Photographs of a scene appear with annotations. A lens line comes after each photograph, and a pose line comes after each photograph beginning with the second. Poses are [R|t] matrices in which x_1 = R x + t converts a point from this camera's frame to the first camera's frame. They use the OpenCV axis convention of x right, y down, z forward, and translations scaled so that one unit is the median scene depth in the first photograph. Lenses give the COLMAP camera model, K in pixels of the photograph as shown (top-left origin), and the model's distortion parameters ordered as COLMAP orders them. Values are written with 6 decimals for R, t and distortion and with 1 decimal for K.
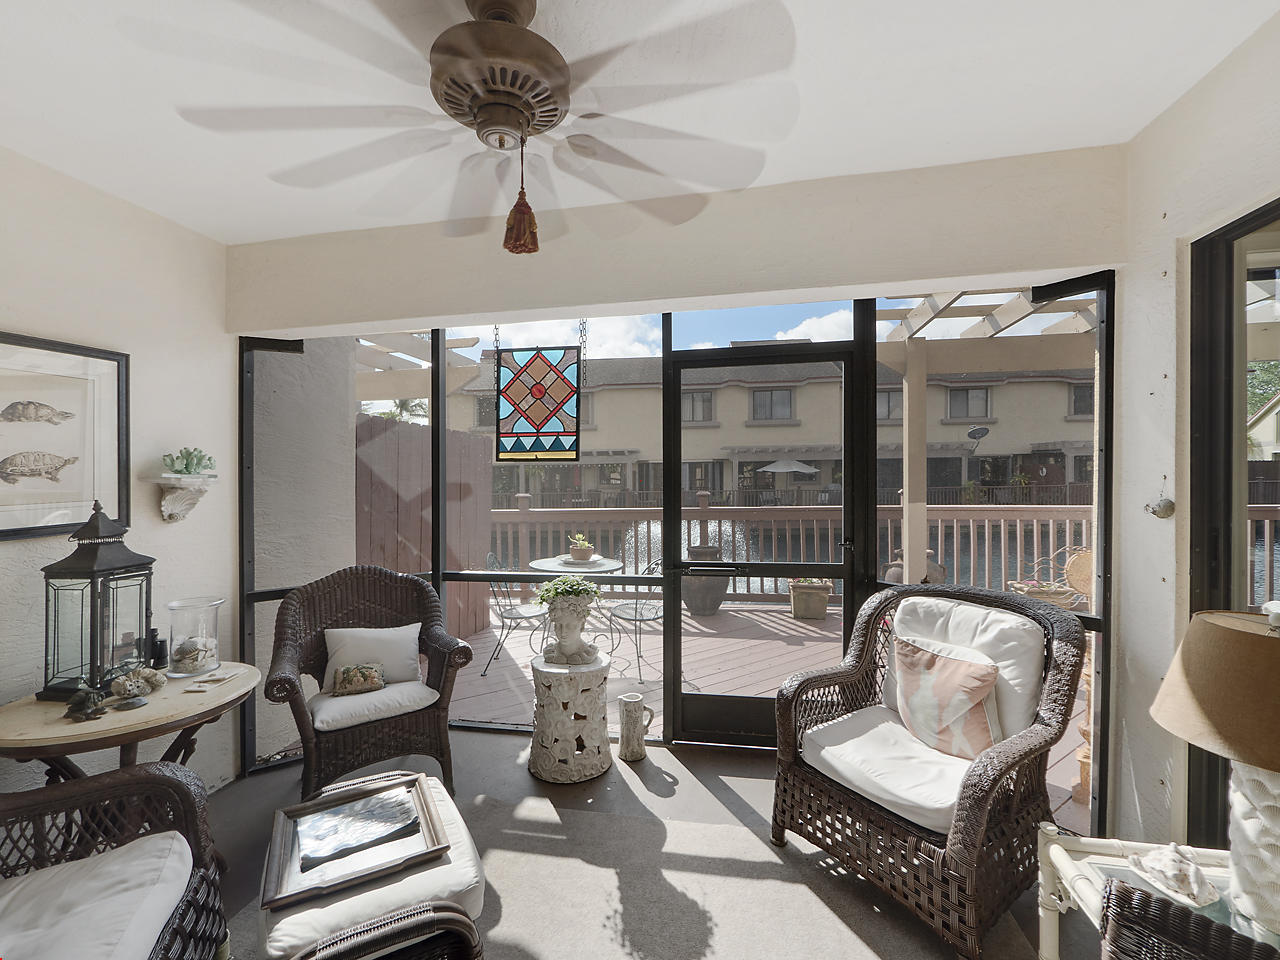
lens RADIAL K [[545.5, 0, 640.0], [0, 545.5, 480.0], [0, 0, 1]] dist [0.012838, 0.000012]
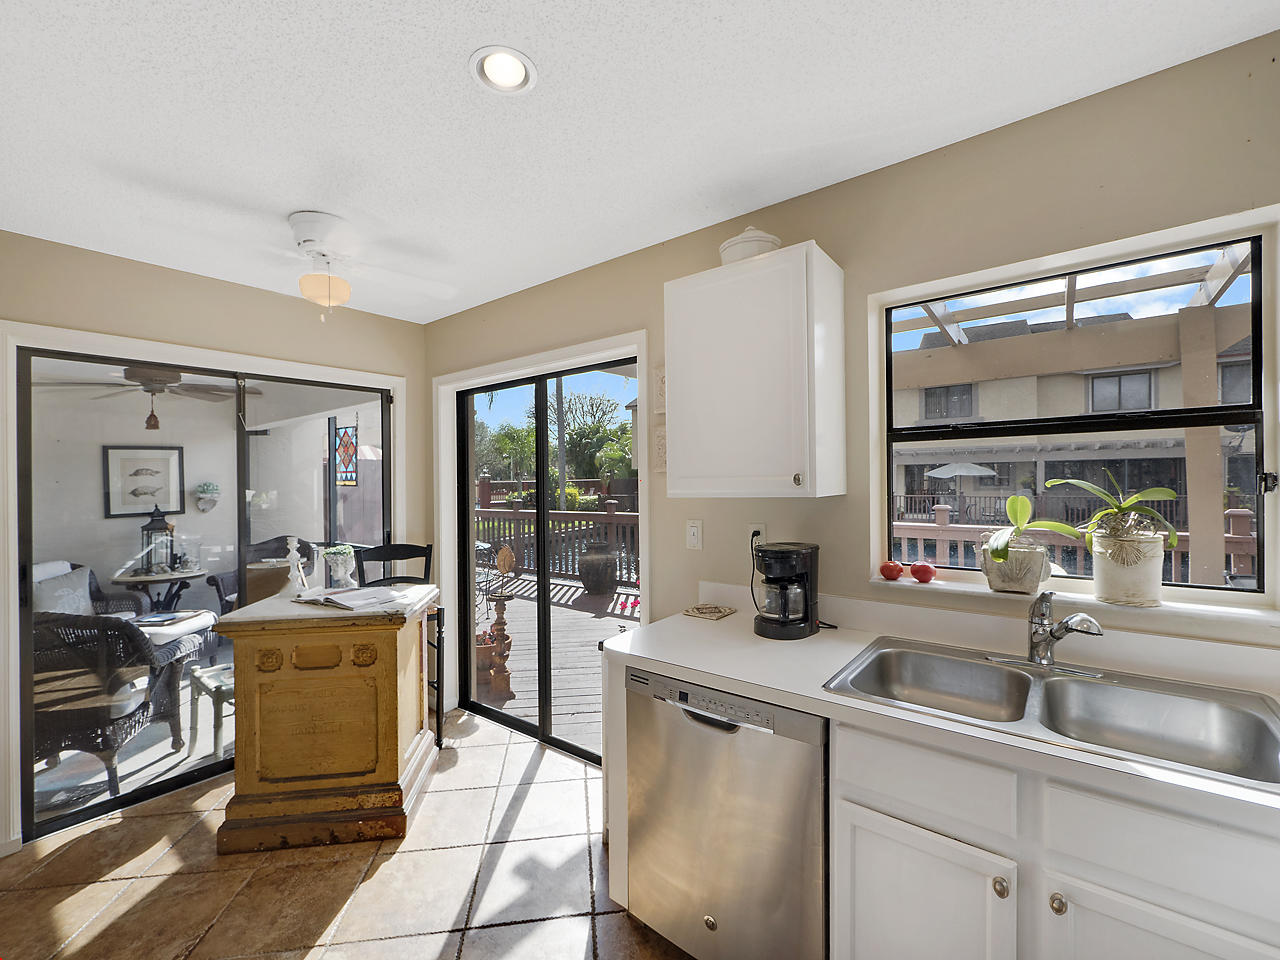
lens RADIAL K [[545.5, 0, 640.0], [0, 545.5, 480.0], [0, 0, 1]] dist [0.012838, 0.000012]
pose [[0.889385, 0.001207, -0.457157, 1.664128], [-0.002259, 0.999996, -0.001756, -0.057219], [0.457153, 0.002594, 0.889384, -0.238091]]
